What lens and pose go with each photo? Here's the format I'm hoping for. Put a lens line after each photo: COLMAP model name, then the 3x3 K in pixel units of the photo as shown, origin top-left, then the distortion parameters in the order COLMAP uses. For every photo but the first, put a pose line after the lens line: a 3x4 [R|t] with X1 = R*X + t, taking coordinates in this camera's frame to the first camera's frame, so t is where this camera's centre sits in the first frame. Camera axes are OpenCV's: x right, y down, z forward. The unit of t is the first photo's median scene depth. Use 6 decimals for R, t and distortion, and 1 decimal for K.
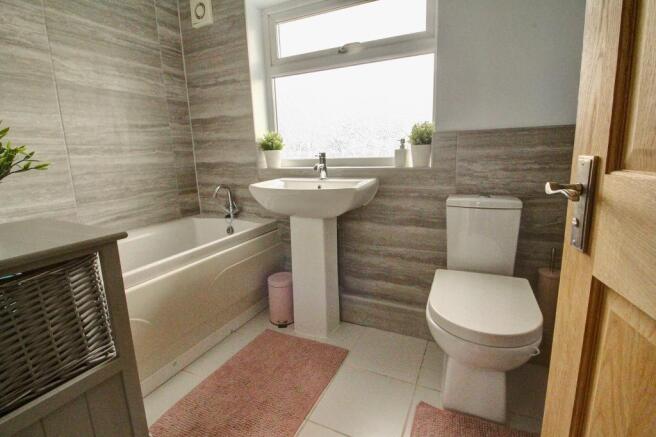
lens RADIAL K [[317.4, 0, 328.3], [0, 317.4, 217.5], [0, 0, 1]] dist [-0.011247, -0.006012]
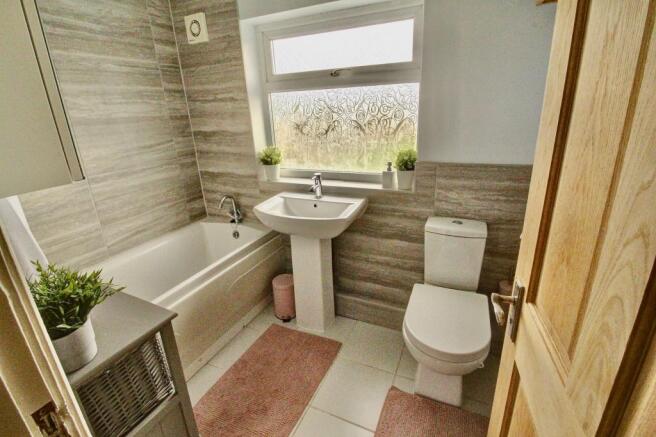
lens RADIAL K [[317.4, 0, 327.7], [0, 317.4, 217.8], [0, 0, 1]] dist [-0.011247, -0.006012]
pose [[0.999844, -0.015329, 0.008795, 0.005078], [0.013895, 0.989364, 0.144793, -0.217873], [-0.010921, -0.144648, 0.989423, -0.122154]]
